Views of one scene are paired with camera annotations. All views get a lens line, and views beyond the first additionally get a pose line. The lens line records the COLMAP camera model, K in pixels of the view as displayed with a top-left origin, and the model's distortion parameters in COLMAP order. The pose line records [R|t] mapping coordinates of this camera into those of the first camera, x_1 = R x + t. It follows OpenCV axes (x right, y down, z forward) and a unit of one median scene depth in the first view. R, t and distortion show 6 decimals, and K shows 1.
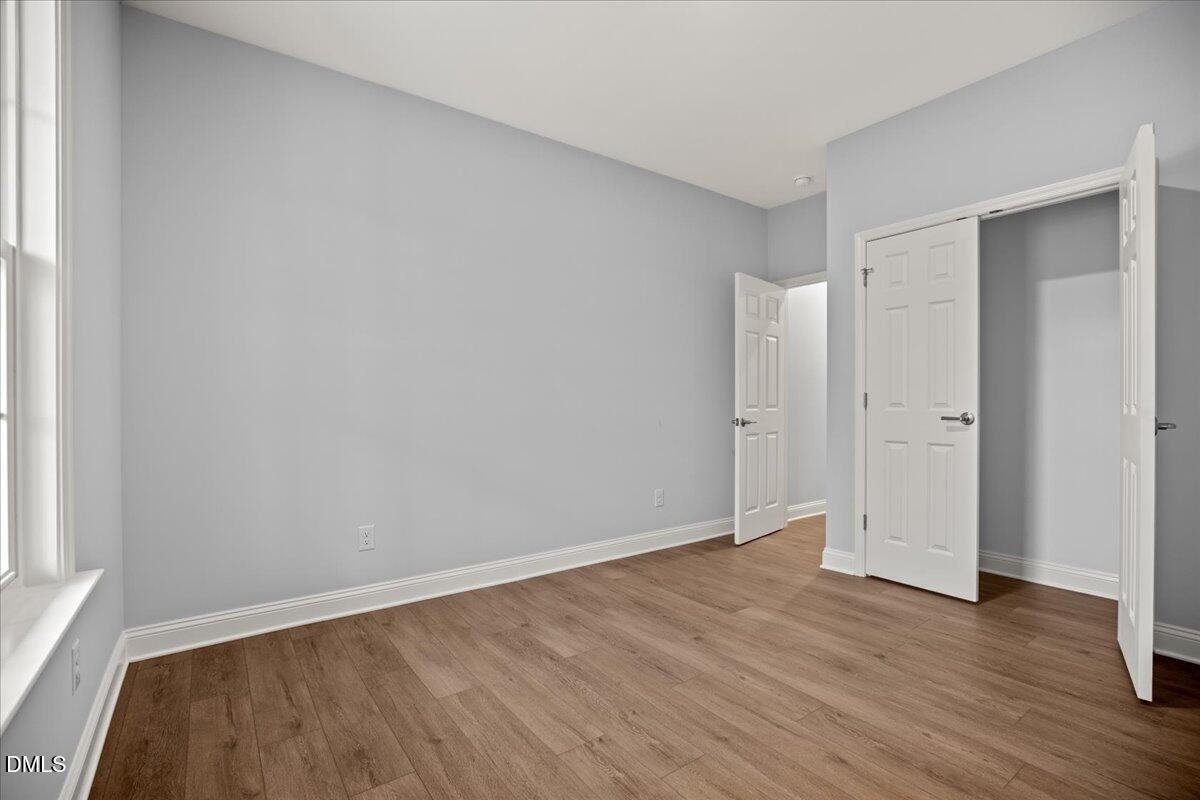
lens RADIAL K [[545.9, 0, 601.7], [0, 545.9, 404.2], [0, 0, 1]] dist [-0.016585, 0.000385]
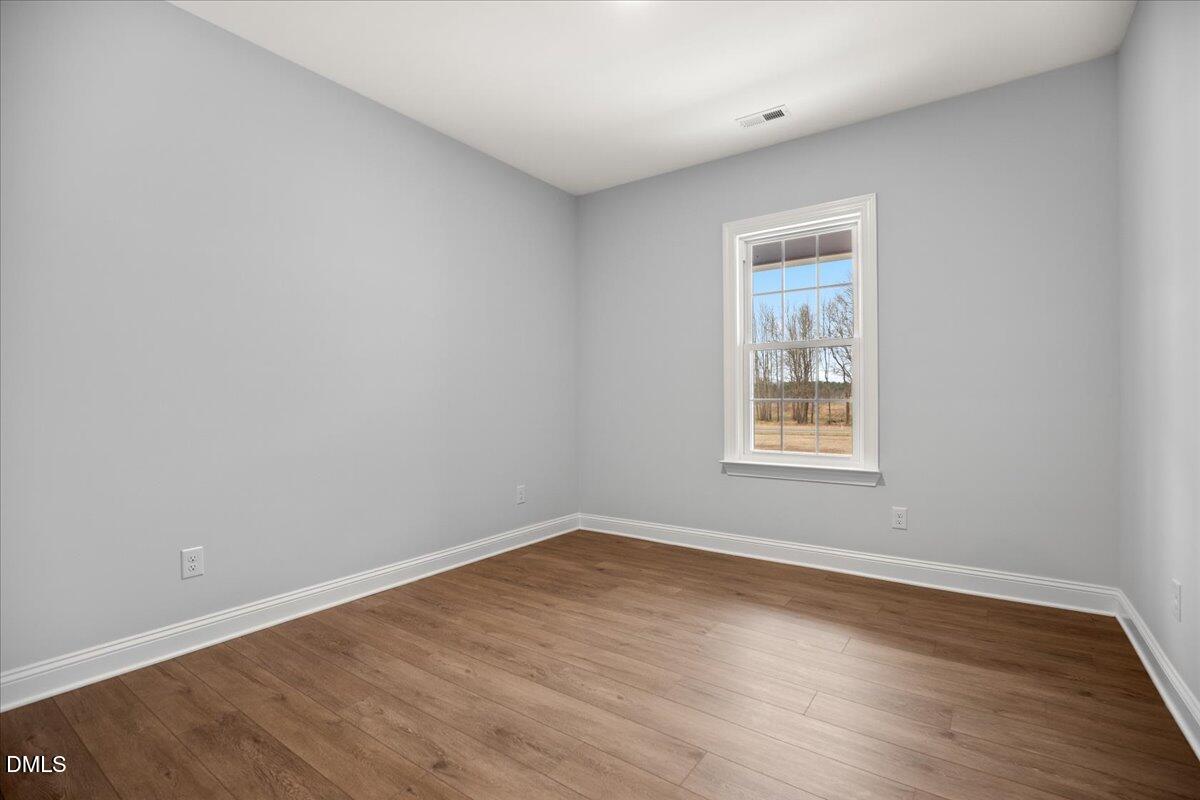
lens RADIAL K [[545.9, 0, 601.7], [0, 545.9, 404.2], [0, 0, 1]] dist [-0.016585, 0.000385]
pose [[-0.948016, 0.012656, -0.317972, 0.637690], [0.007652, 0.999827, 0.016982, -0.008470], [0.318132, 0.013666, -0.947948, 2.056354]]
